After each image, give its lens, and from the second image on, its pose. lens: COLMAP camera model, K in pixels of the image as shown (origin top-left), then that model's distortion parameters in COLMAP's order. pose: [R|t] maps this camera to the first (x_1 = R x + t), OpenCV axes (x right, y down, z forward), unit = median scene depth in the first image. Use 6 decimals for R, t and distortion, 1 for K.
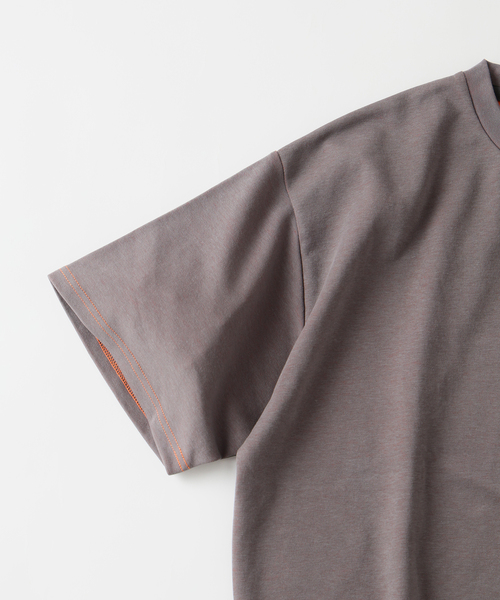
lens RADIAL K [[1268.2, 0, 247.8], [0, 1268.2, 301.9], [0, 0, 1]] dist [0.215895, 0.000000]
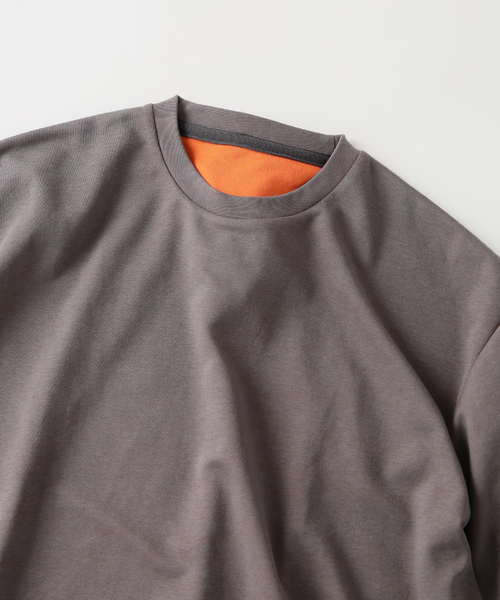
lens RADIAL K [[1268.2, 0, 273.8], [0, 1268.2, 295.8], [0, 0, 1]] dist [0.215895, 0.000000]
pose [[0.989693, 0.108807, -0.093106, 0.385658], [-0.118553, 0.987221, -0.106487, 0.066028], [0.080330, 0.116427, 0.989945, 0.040619]]
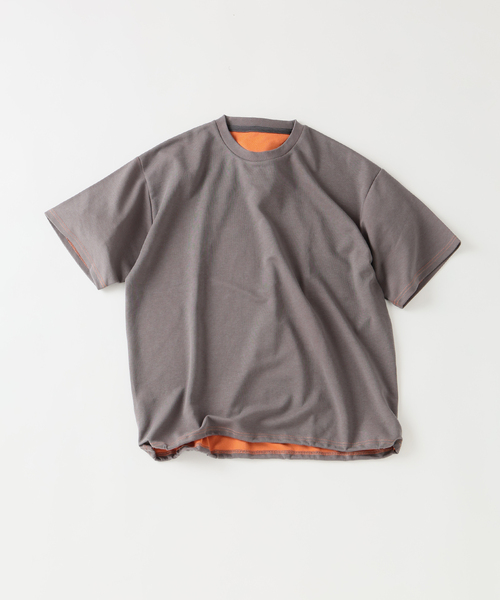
lens RADIAL K [[1074.8, 0, 252.6], [0, 1074.8, 296.5], [0, 0, 1]] dist [0.308534, 0.000000]
pose [[0.997667, -0.062096, -0.028380, 0.286019], [0.060086, 0.995948, -0.066911, 0.300067], [0.032420, 0.065050, 0.997355, -1.034561]]
